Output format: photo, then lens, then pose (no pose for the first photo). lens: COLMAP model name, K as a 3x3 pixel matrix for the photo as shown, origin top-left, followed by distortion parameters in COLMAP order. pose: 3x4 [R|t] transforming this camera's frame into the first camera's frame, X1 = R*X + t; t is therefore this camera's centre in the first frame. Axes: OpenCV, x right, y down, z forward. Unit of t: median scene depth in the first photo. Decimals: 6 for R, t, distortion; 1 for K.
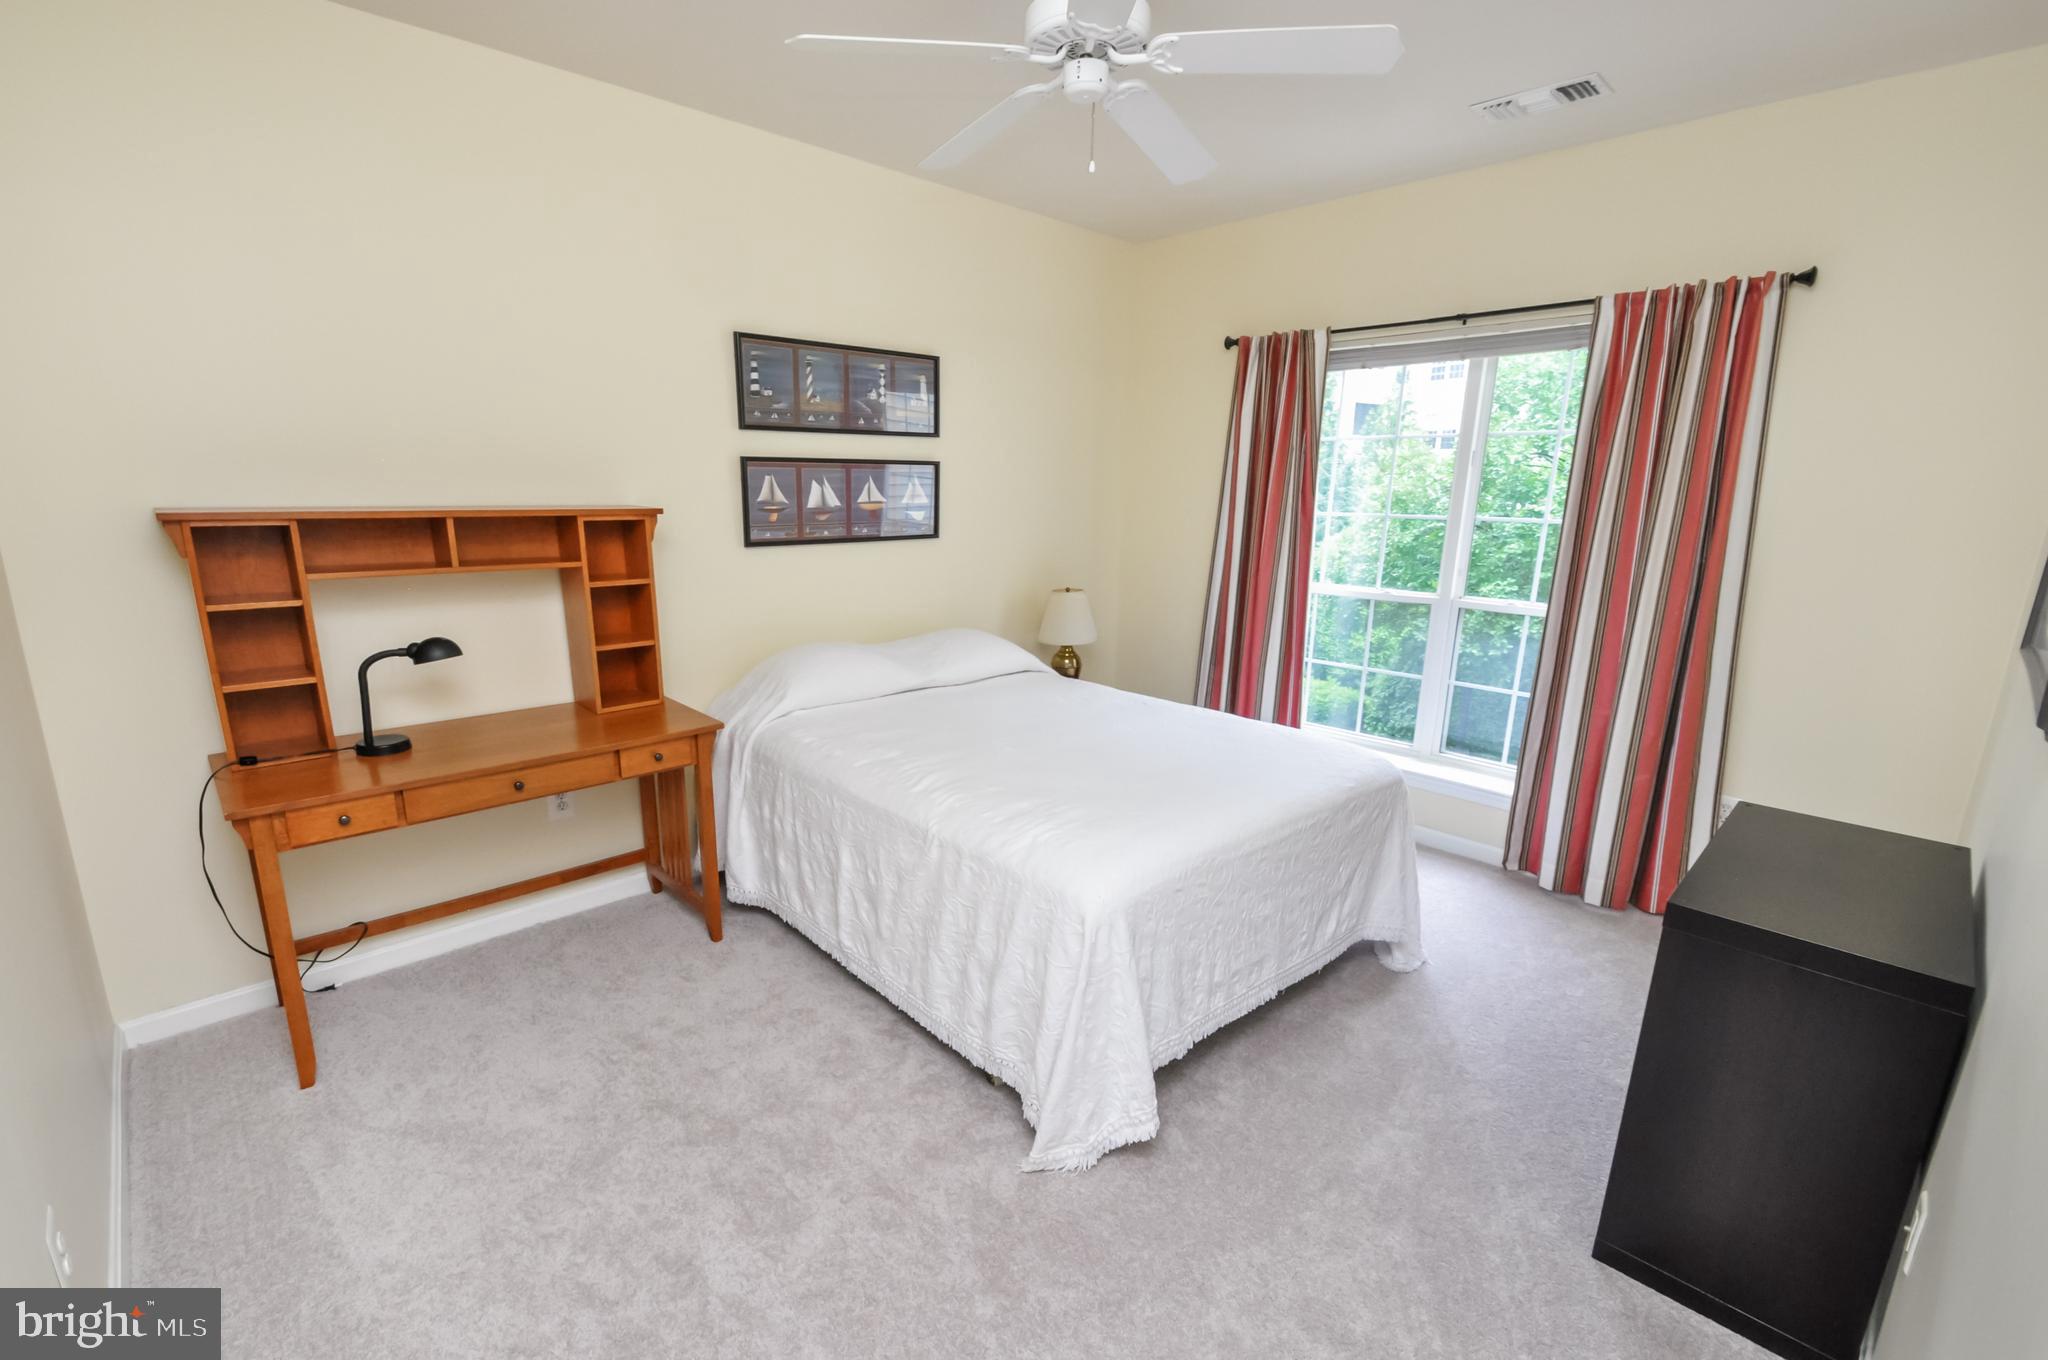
lens RADIAL K [[886.2, 0, 1027.5], [0, 886.2, 686.4], [0, 0, 1]] dist [0.008702, -0.008572]
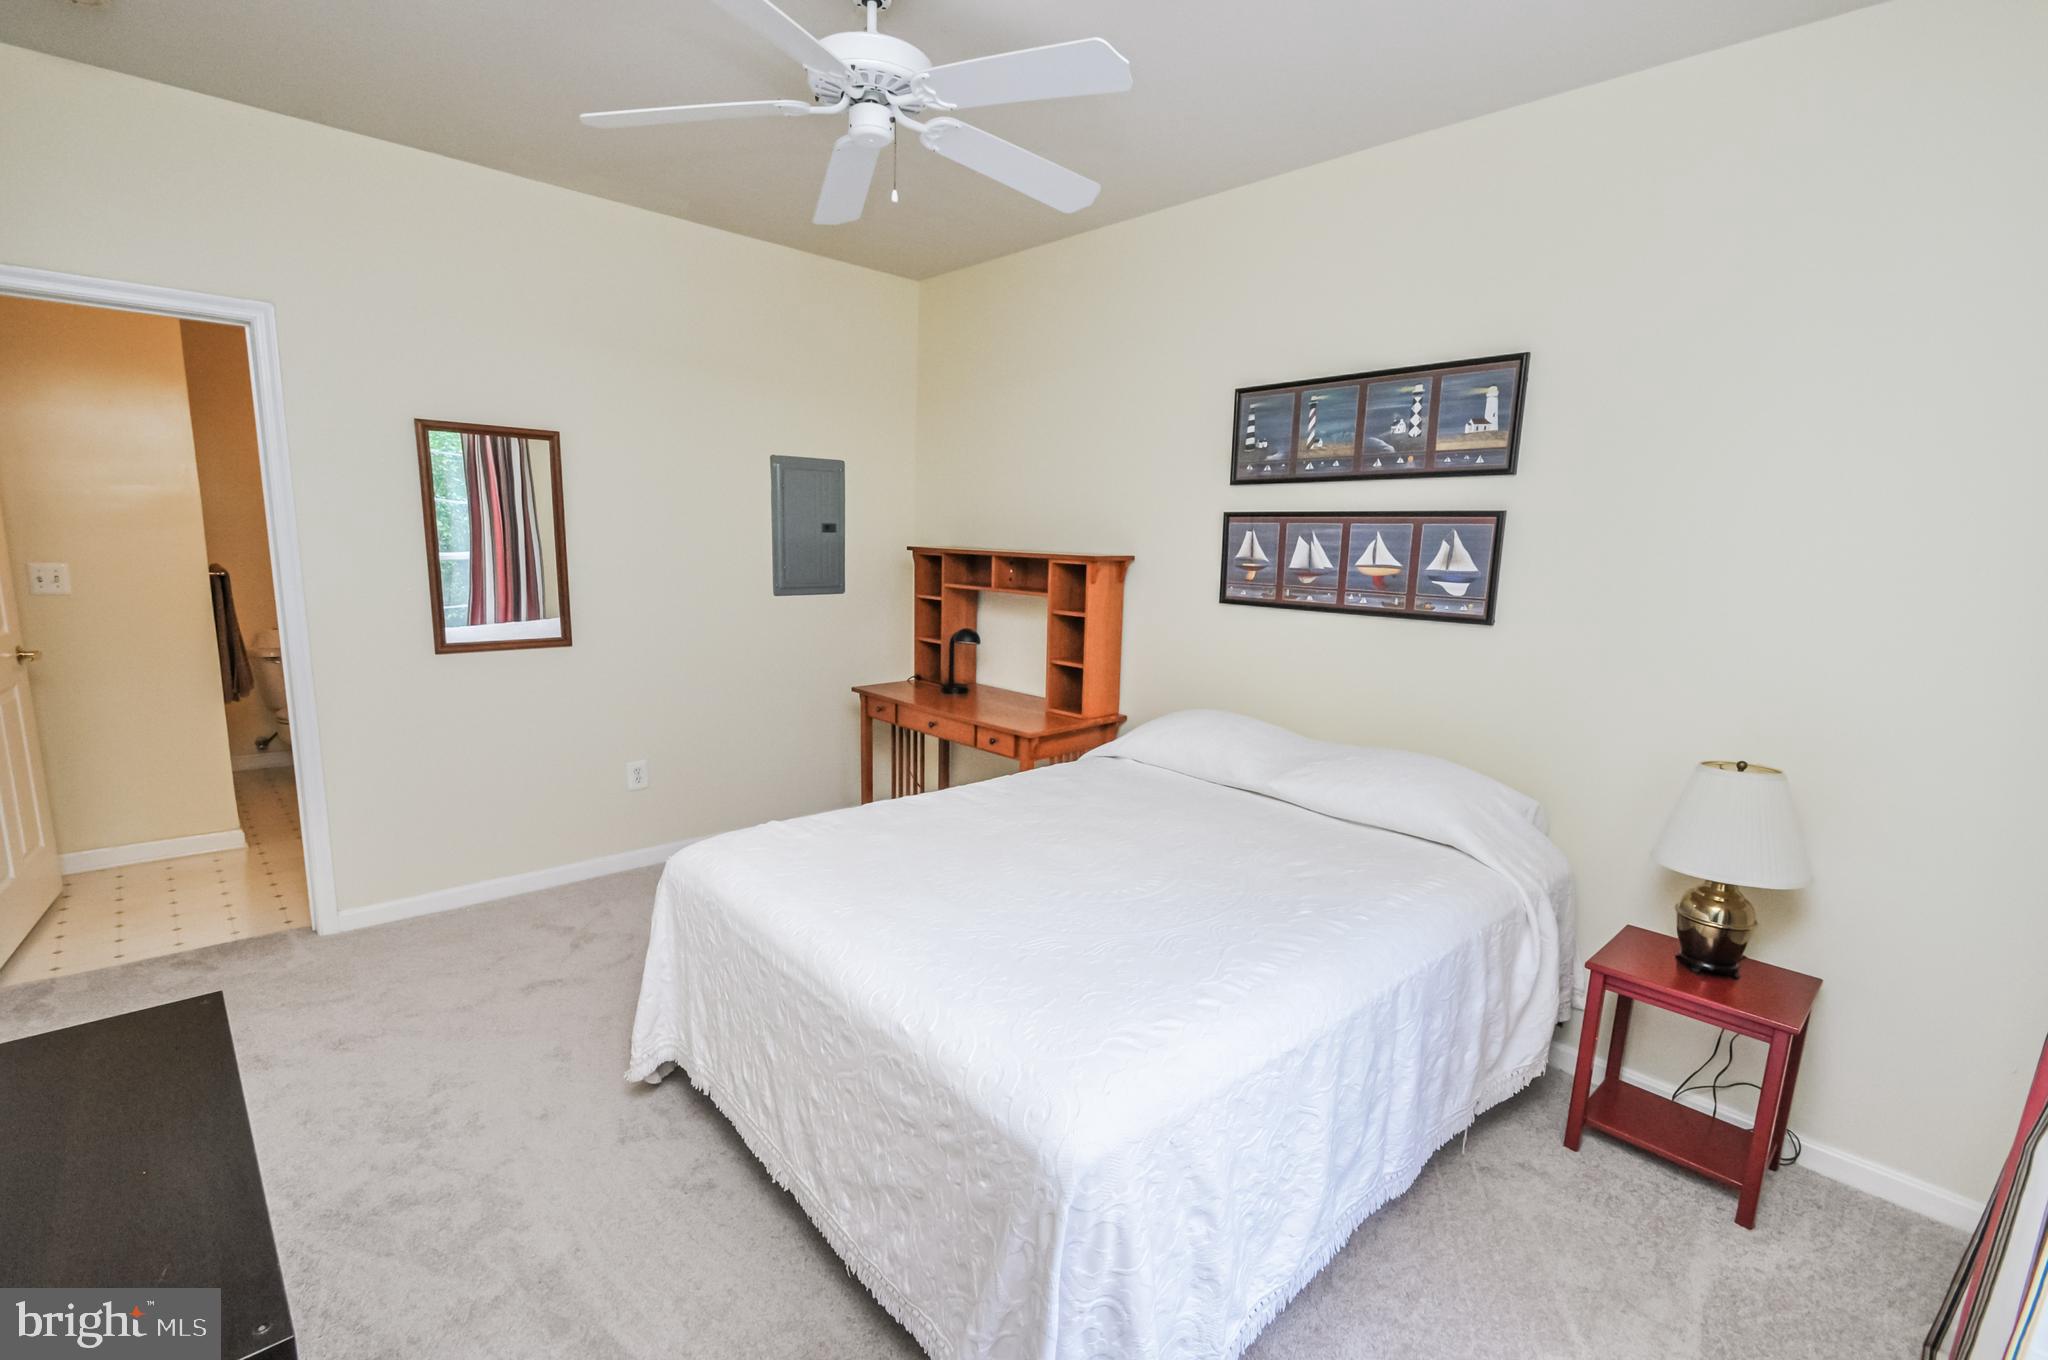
lens RADIAL K [[886.2, 0, 972.1], [0, 886.2, 696.7], [0, 0, 1]] dist [0.008702, -0.008572]
pose [[-0.036656, 0.171682, -0.984470, 0.673907], [-0.249128, 0.952459, 0.175376, -0.159418], [0.967777, 0.251688, 0.007858, 0.739146]]
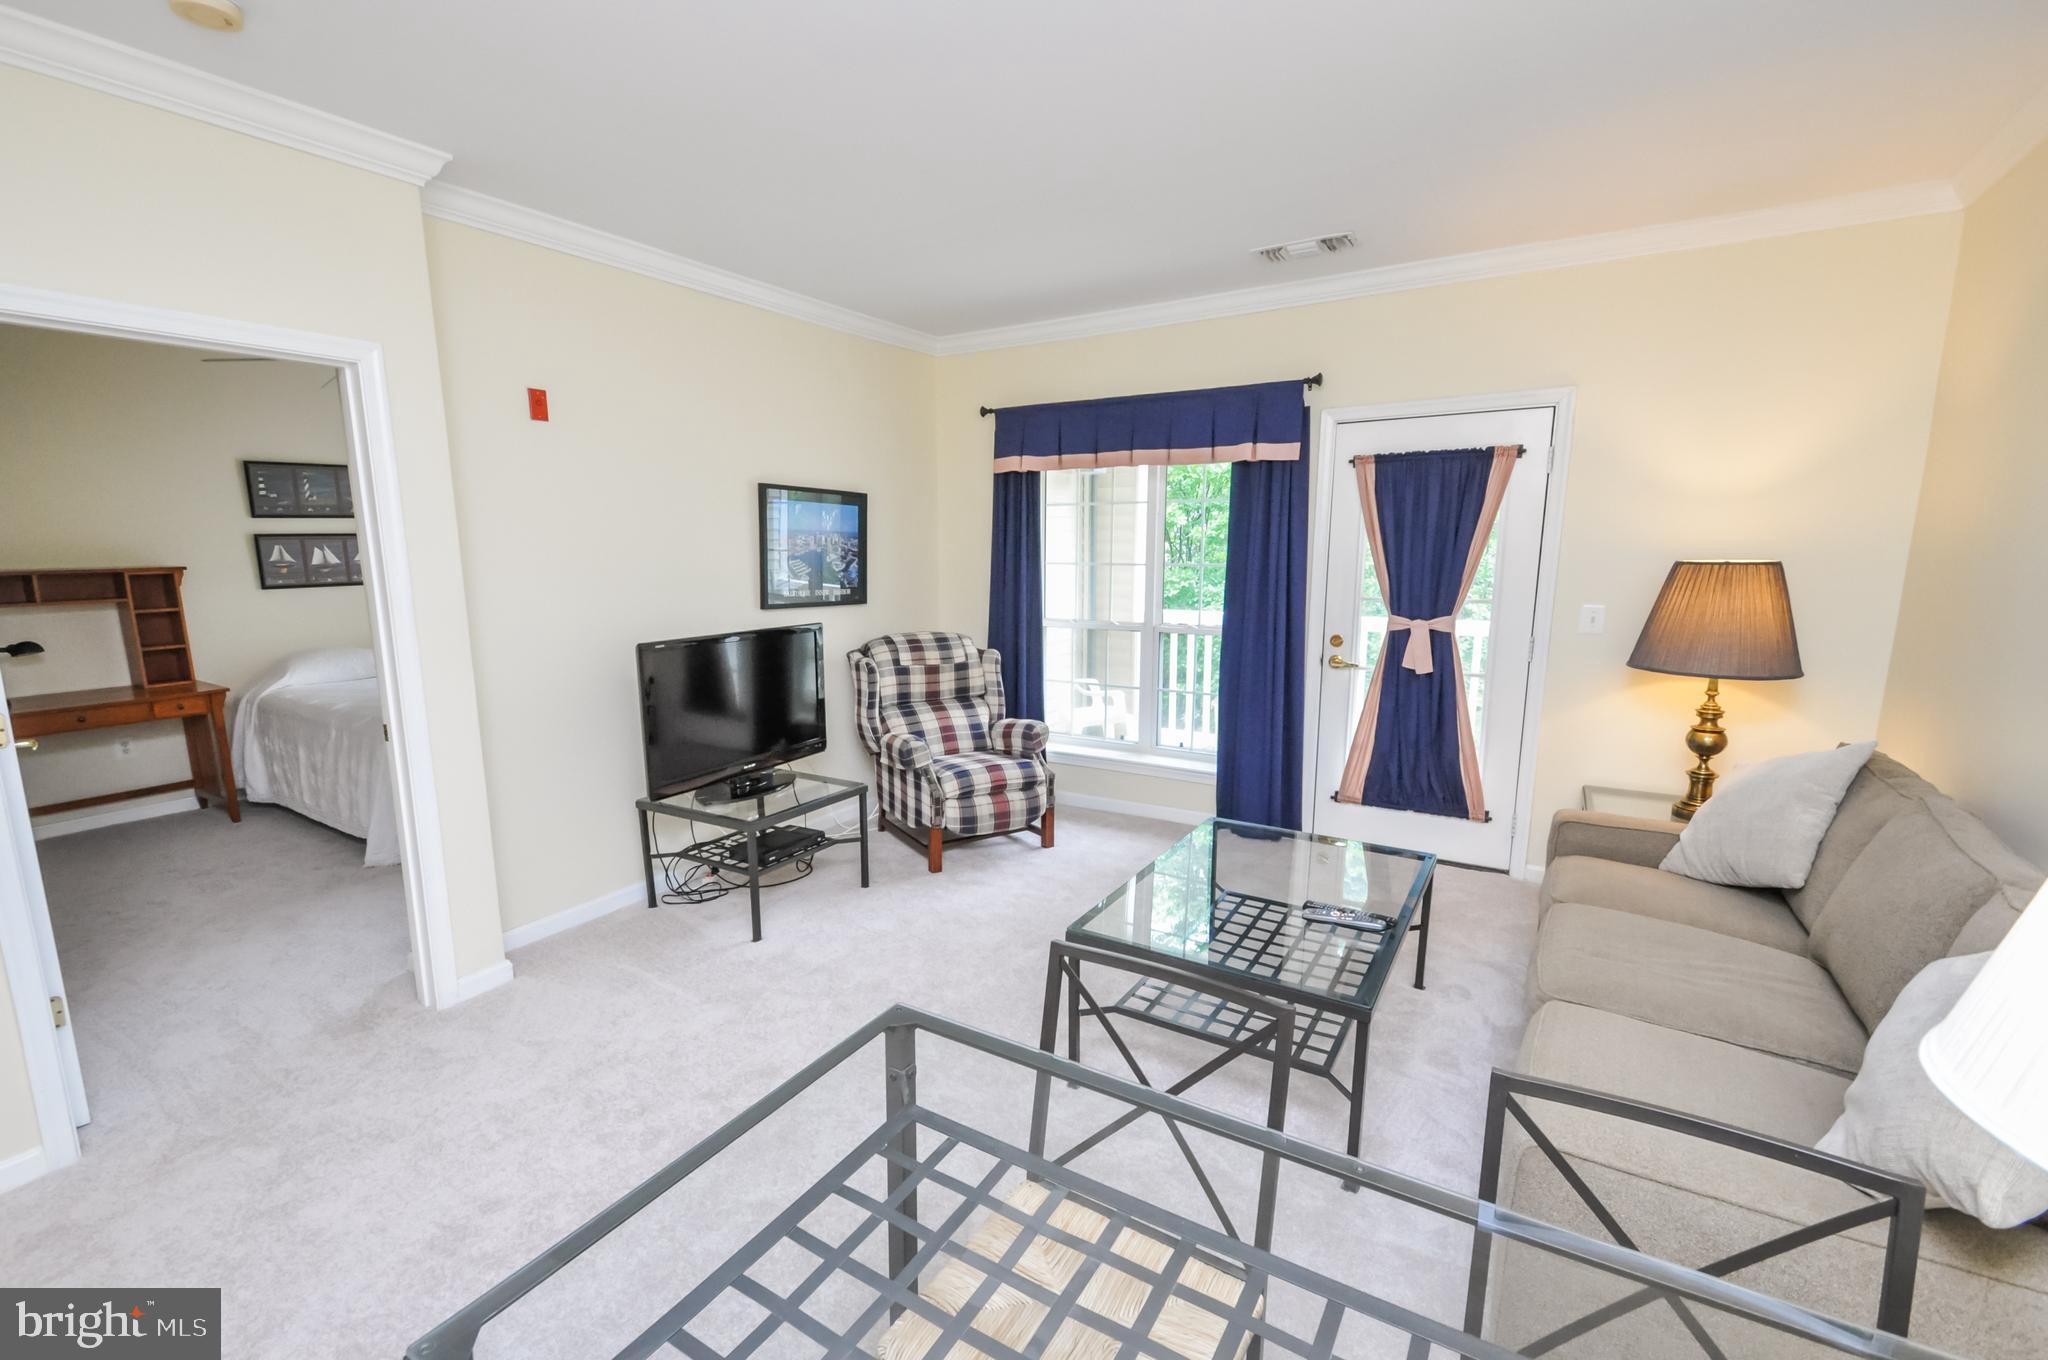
lens RADIAL K [[886.2, 0, 1031.0], [0, 886.2, 700.9], [0, 0, 1]] dist [0.008702, -0.008572]
pose [[0.970496, -0.062623, 0.232844, 0.639316], [0.074375, 0.996344, -0.042031, 0.213028], [-0.229360, 0.058109, 0.971605, -0.862231]]
